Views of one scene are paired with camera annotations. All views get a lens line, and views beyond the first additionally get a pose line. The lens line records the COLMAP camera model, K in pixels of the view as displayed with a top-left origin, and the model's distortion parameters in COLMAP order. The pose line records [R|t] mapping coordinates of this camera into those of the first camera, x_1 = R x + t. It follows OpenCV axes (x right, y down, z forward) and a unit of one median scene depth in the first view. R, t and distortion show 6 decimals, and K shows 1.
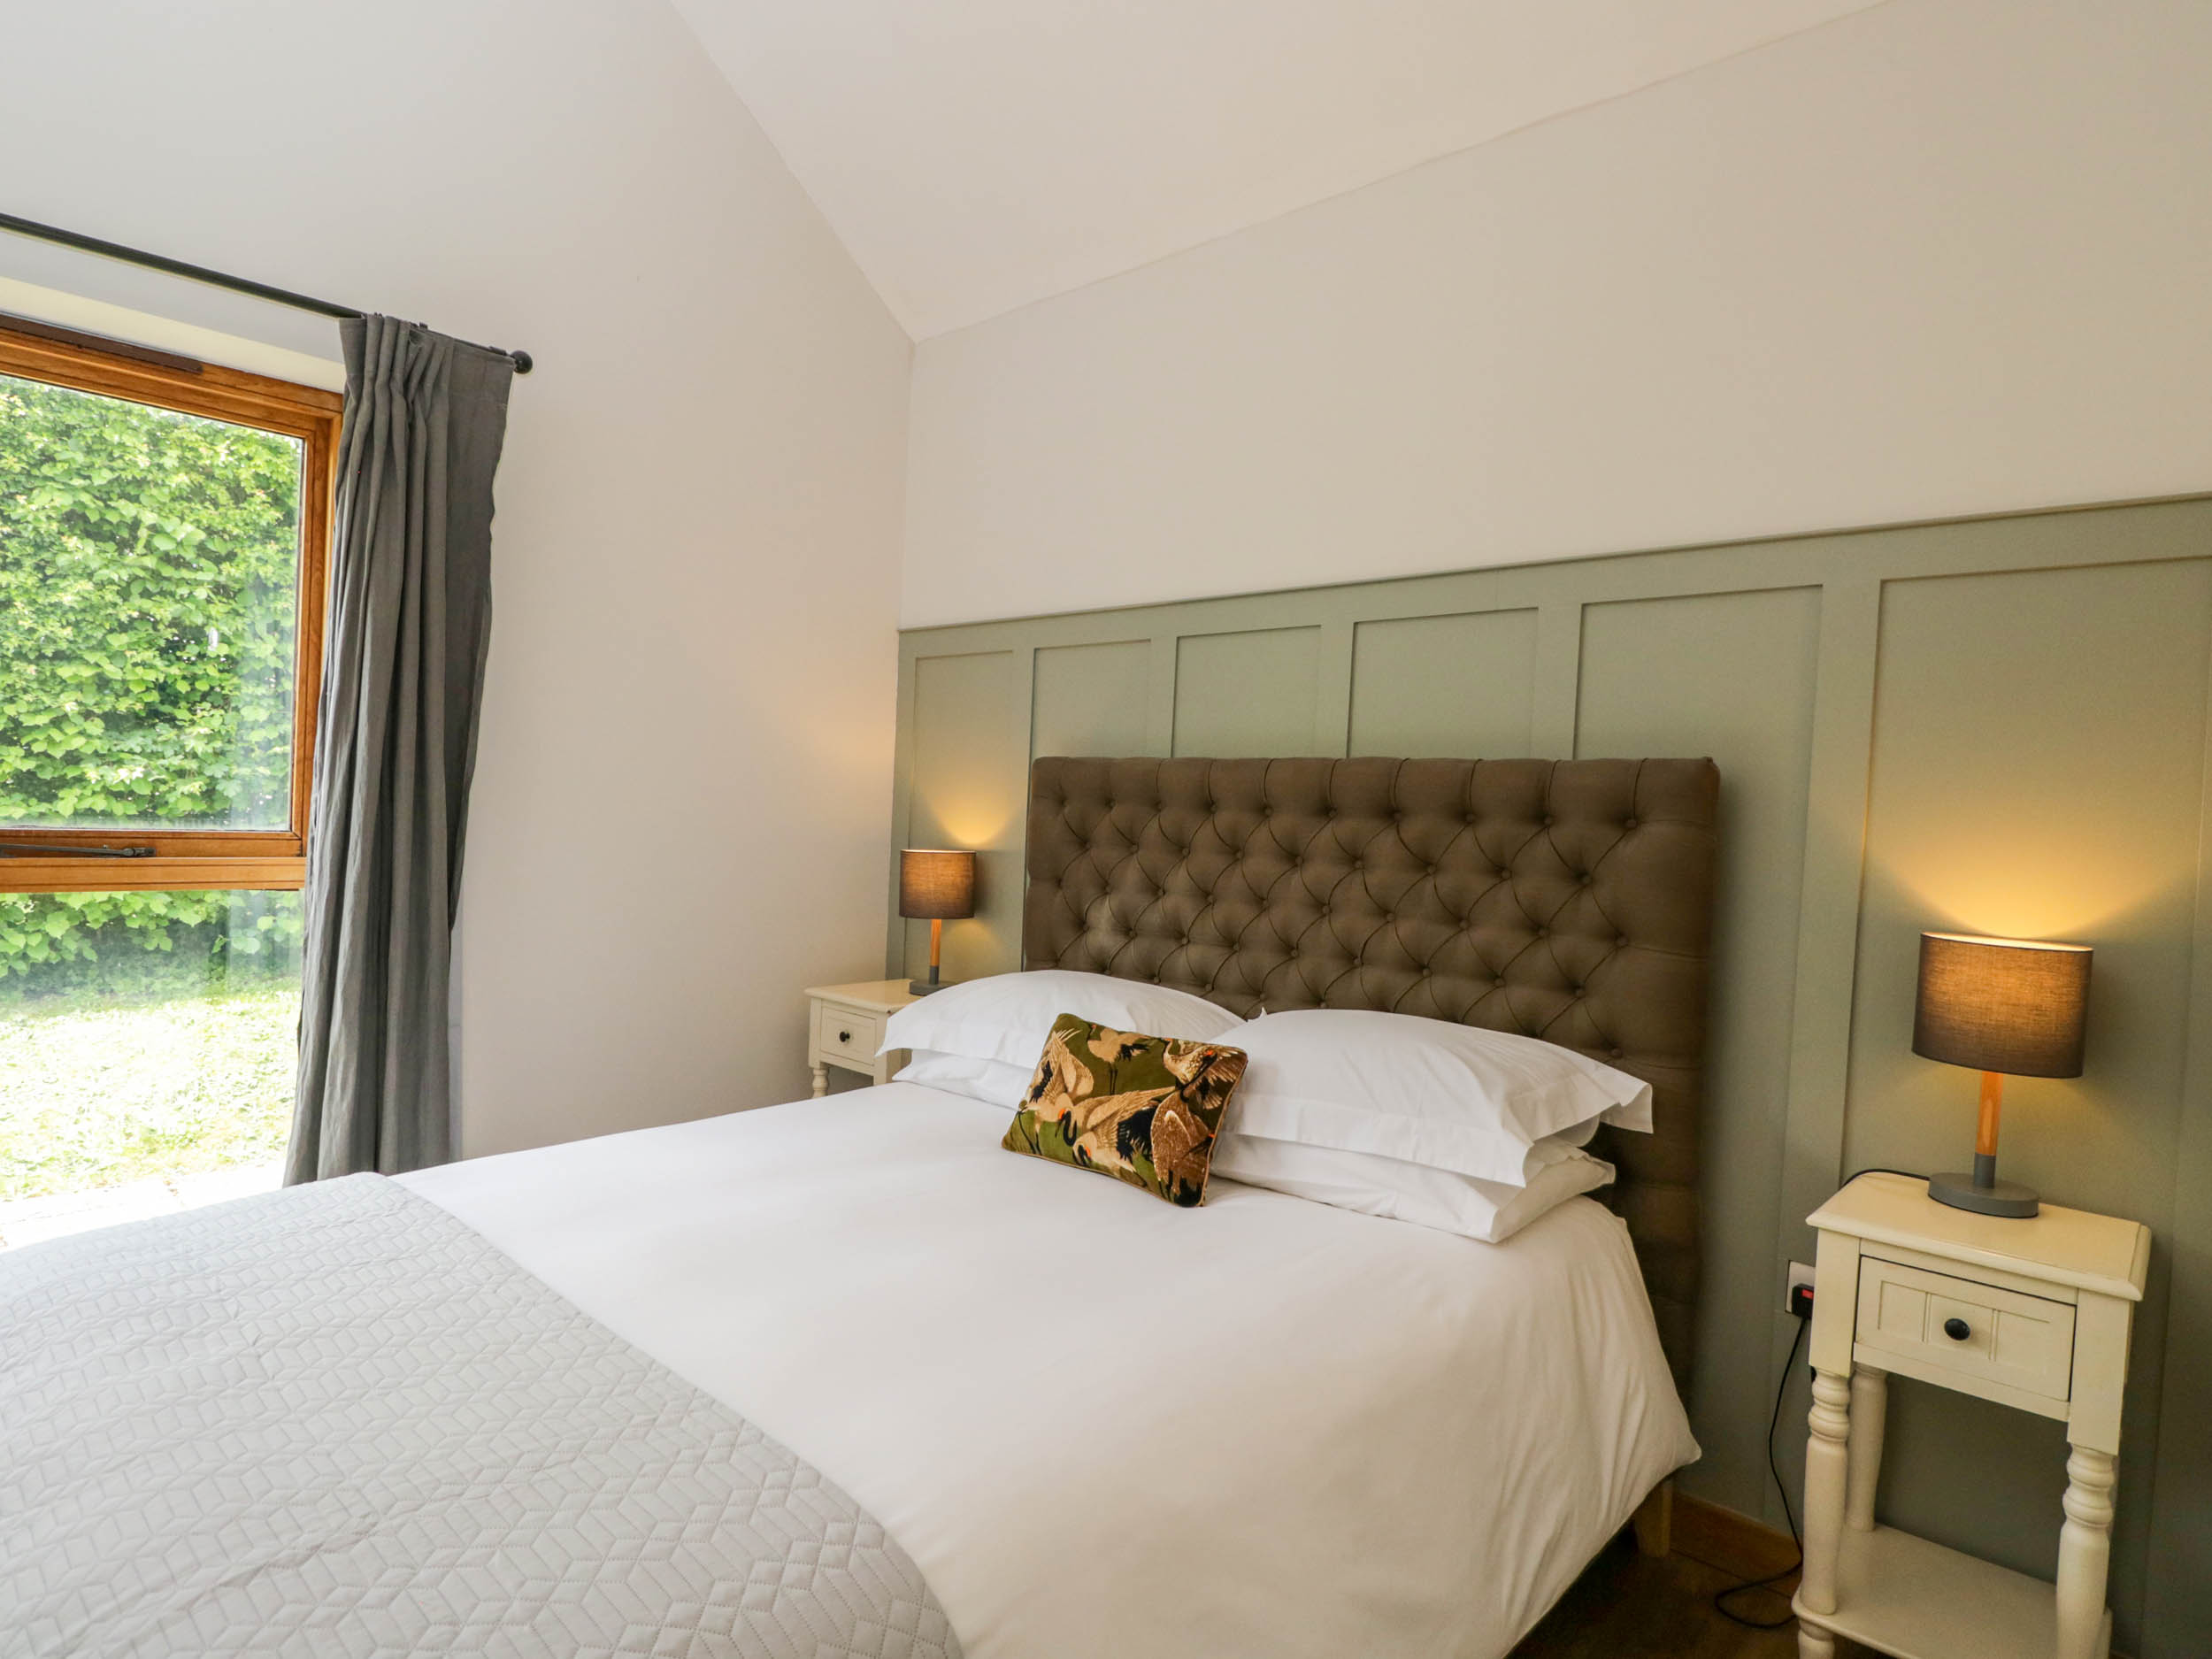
lens RADIAL K [[1152.7, 0, 1104.6], [0, 1152.7, 837.4], [0, 0, 1]] dist [-0.001255, -0.011570]
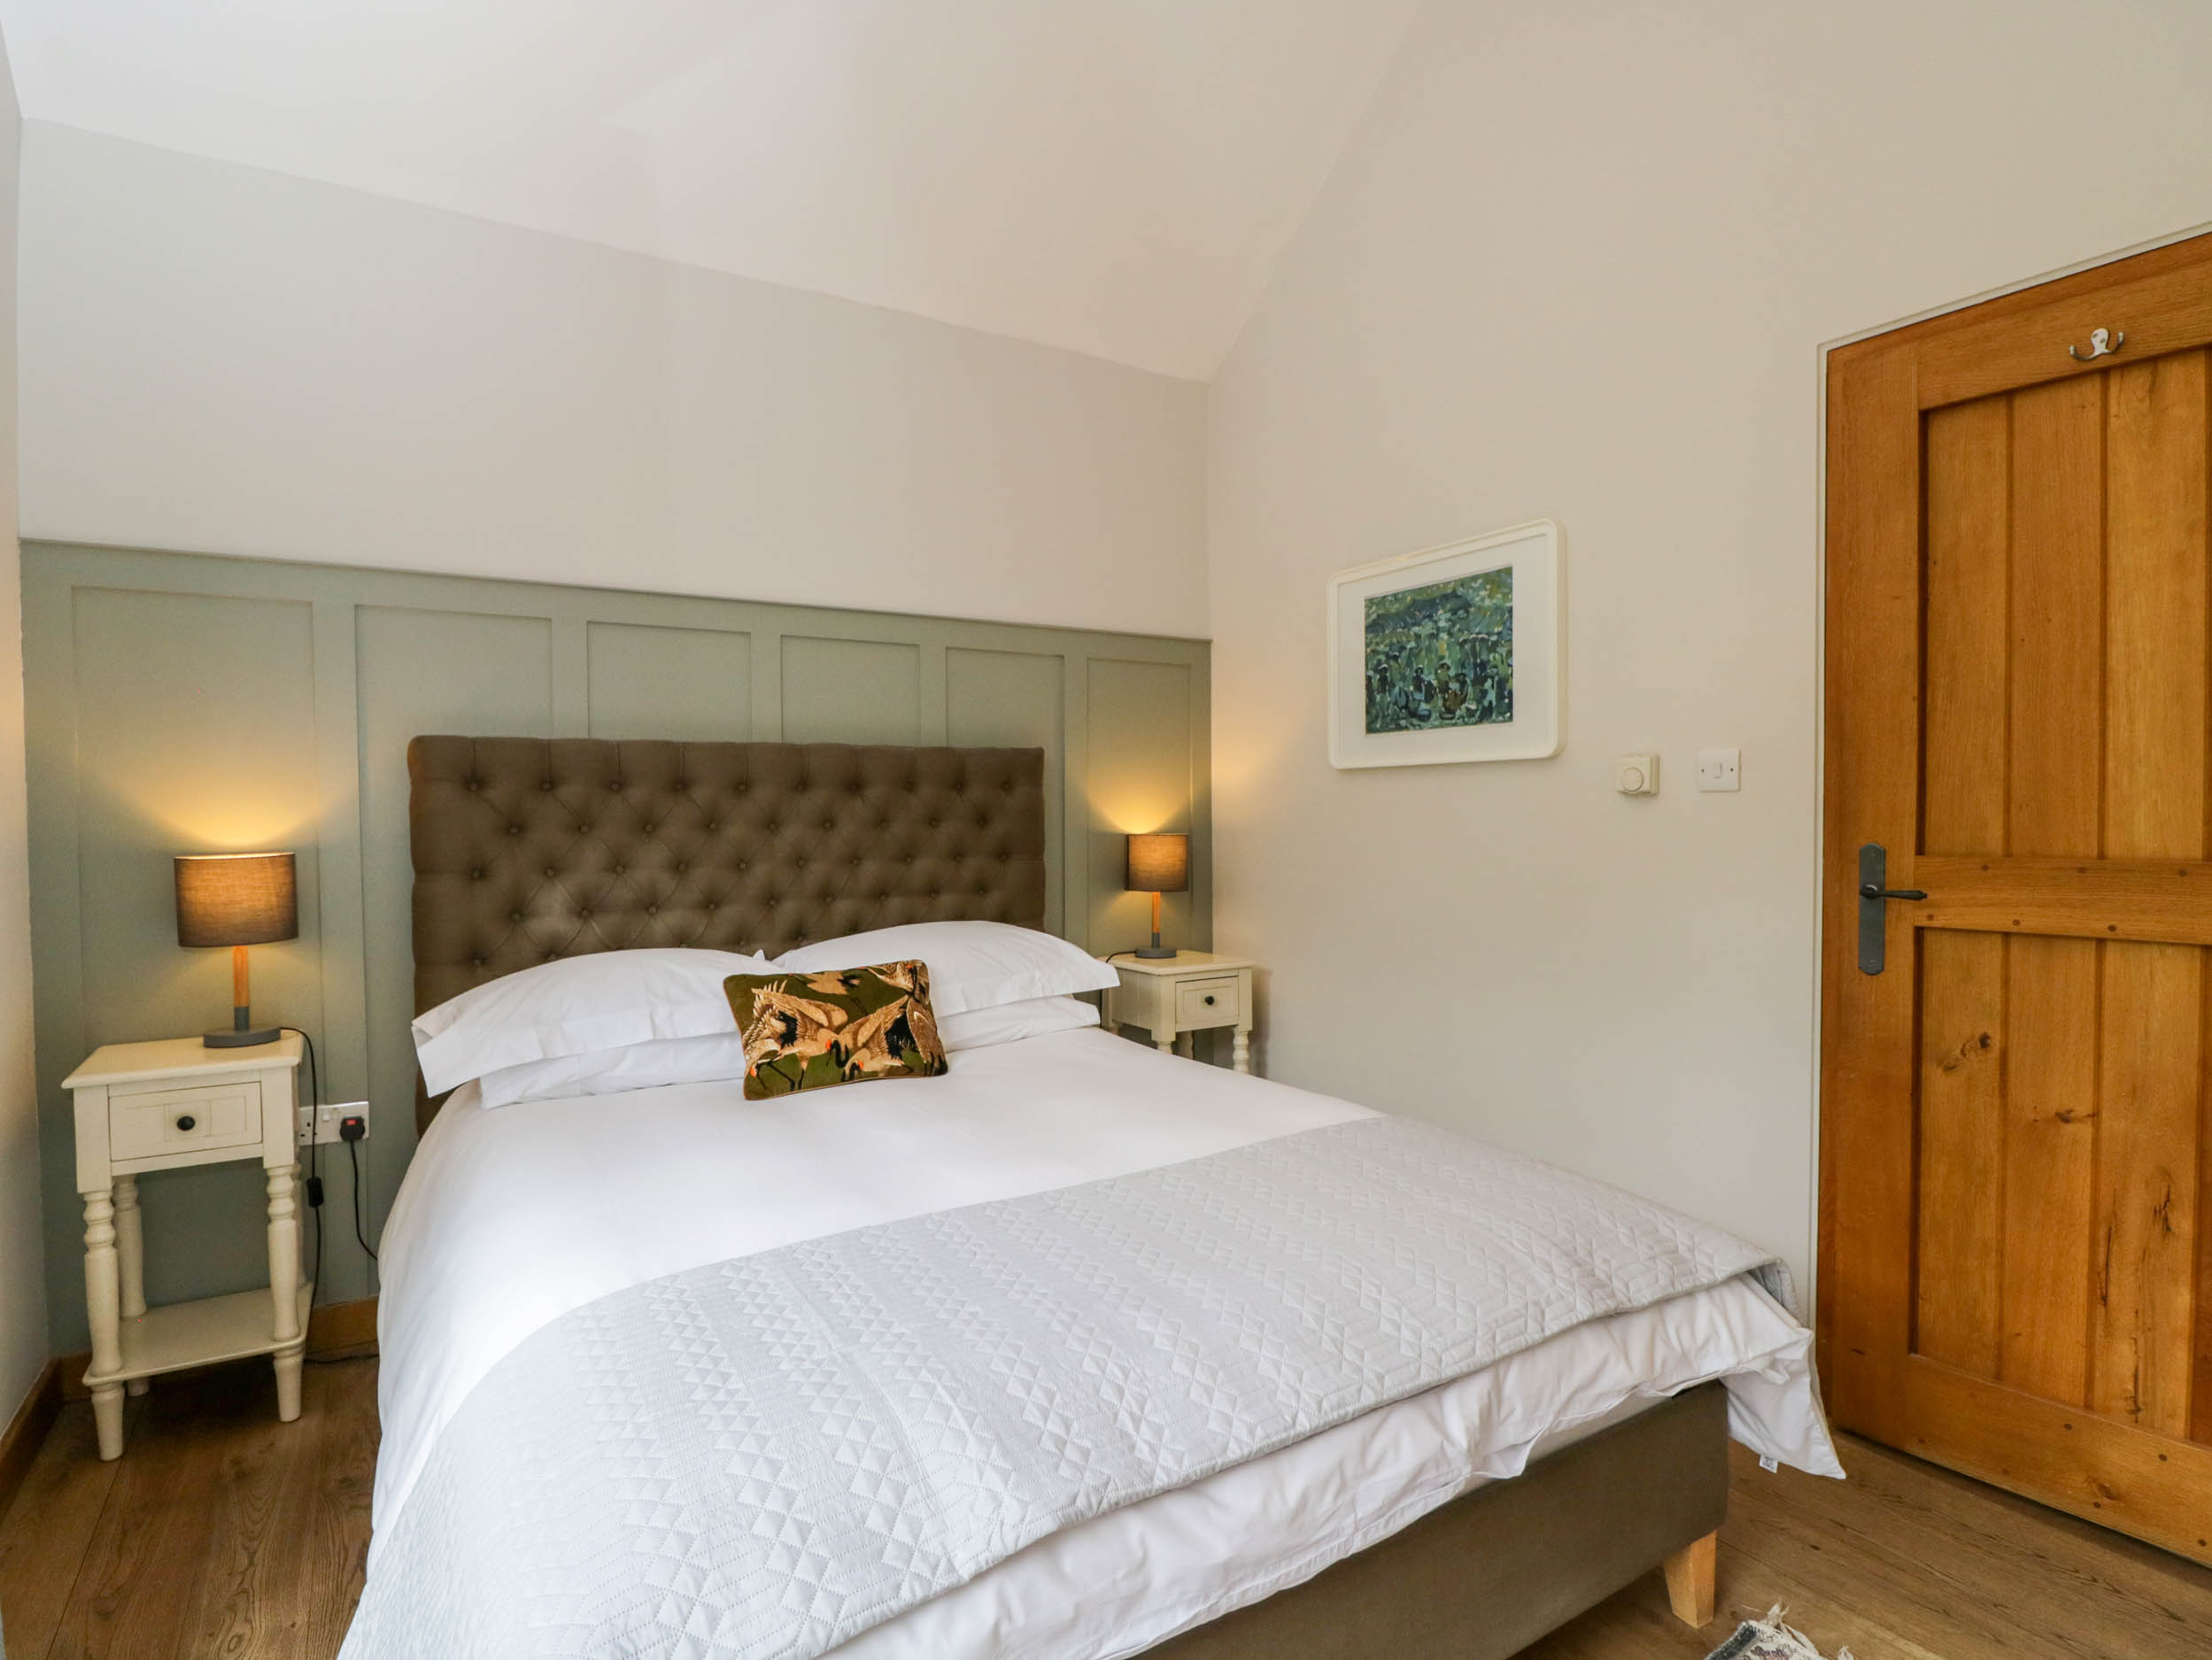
lens RADIAL K [[1008.9, 0, 1120.7], [0, 1008.9, 817.6], [0, 0, 1]] dist [-0.001182, -0.008475]
pose [[0.342692, -0.061722, 0.937418, -0.888035], [0.043734, 0.997806, 0.049710, -0.033235], [-0.938429, 0.023962, 0.344639, 0.346944]]
